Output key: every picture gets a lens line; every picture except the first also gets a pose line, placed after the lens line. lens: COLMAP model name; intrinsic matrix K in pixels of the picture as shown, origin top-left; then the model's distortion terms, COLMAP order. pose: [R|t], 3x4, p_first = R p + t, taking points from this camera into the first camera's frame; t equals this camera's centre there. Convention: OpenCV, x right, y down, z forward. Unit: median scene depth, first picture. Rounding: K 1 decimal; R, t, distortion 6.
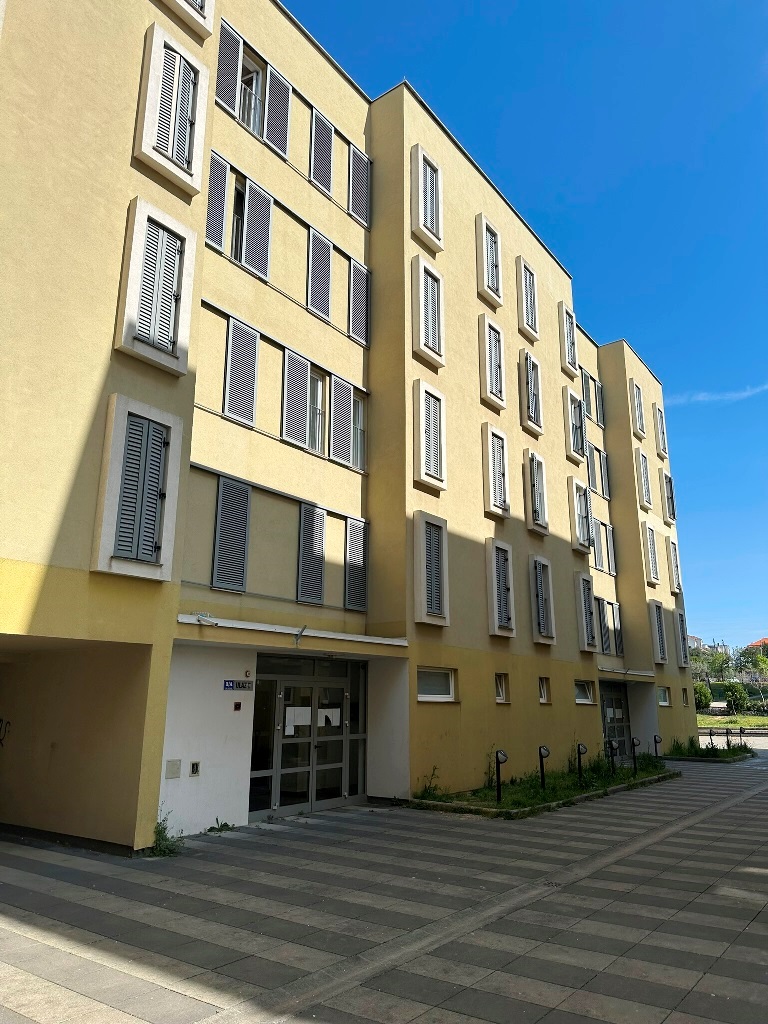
lens RADIAL K [[711.3, 0, 383.4], [0, 711.3, 509.6], [0, 0, 1]] dist [0.037485, -0.051153]
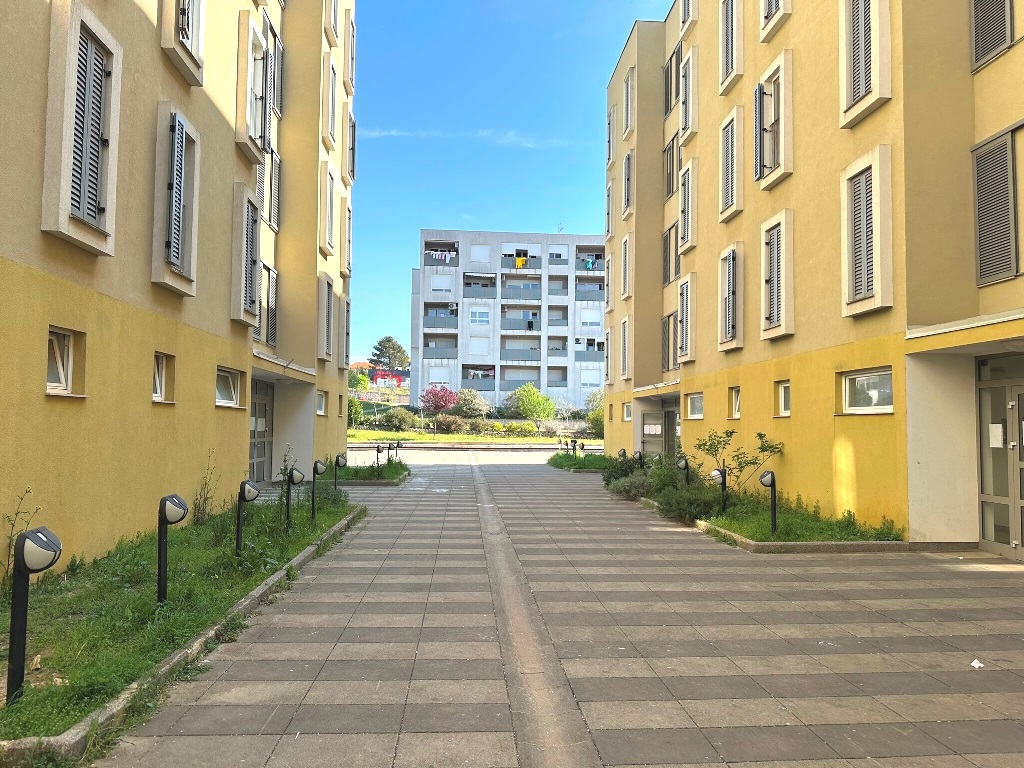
lens RADIAL K [[711.3, 0, 513.6], [0, 711.3, 380.5], [0, 0, 1]] dist [0.037485, -0.051153]
pose [[0.754035, 0.044940, 0.655295, 0.069956], [-0.180188, 0.973536, 0.140574, 0.120920], [-0.631636, -0.224074, 0.742177, 0.405819]]
